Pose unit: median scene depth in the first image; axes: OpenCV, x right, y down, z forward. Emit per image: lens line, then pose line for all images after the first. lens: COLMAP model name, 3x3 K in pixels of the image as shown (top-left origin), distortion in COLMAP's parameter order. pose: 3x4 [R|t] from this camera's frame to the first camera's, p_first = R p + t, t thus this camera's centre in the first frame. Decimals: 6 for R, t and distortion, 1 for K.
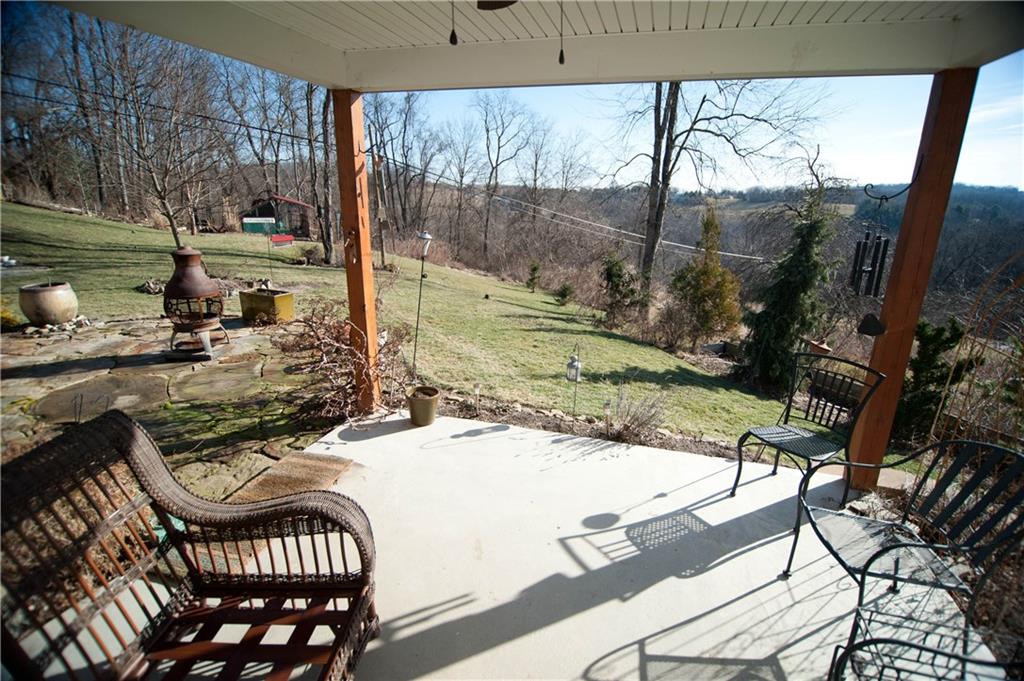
lens RADIAL K [[493.7, 0, 512.0], [0, 493.7, 340.5], [0, 0, 1]] dist [0.001610, 0.000299]
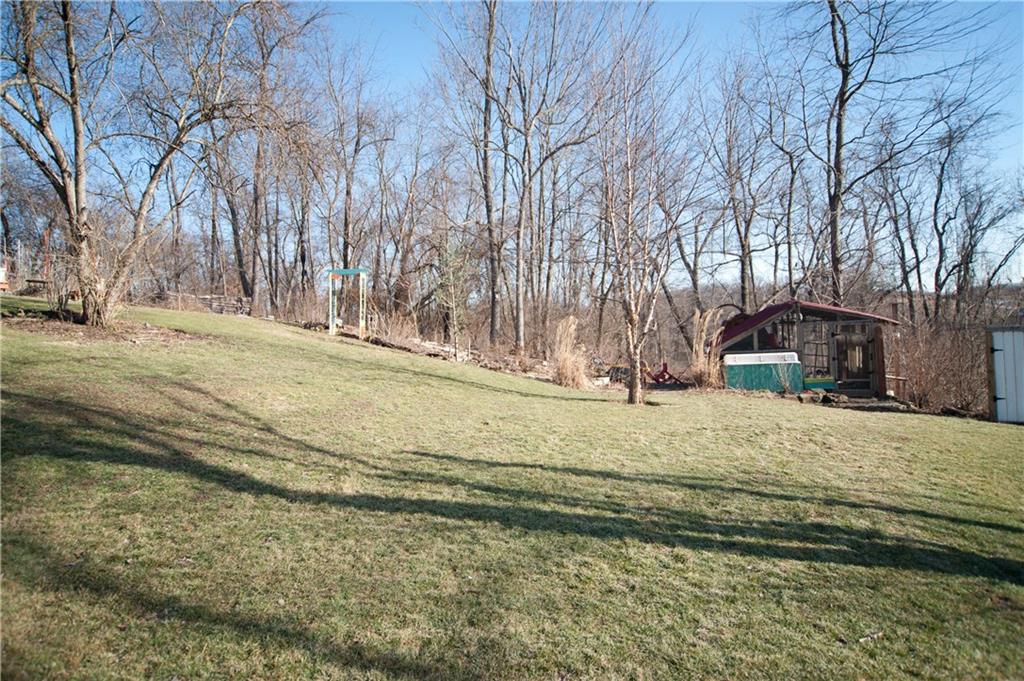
lens RADIAL K [[587.2, 0, 512.0], [0, 587.2, 340.5], [0, 0, 1]] dist [0.000189, 0.000030]
pose [[0.771287, -0.044731, -0.634913, -0.352043], [-0.117668, 0.970312, -0.211303, -0.126602], [0.625516, 0.237684, 0.743126, 0.489124]]
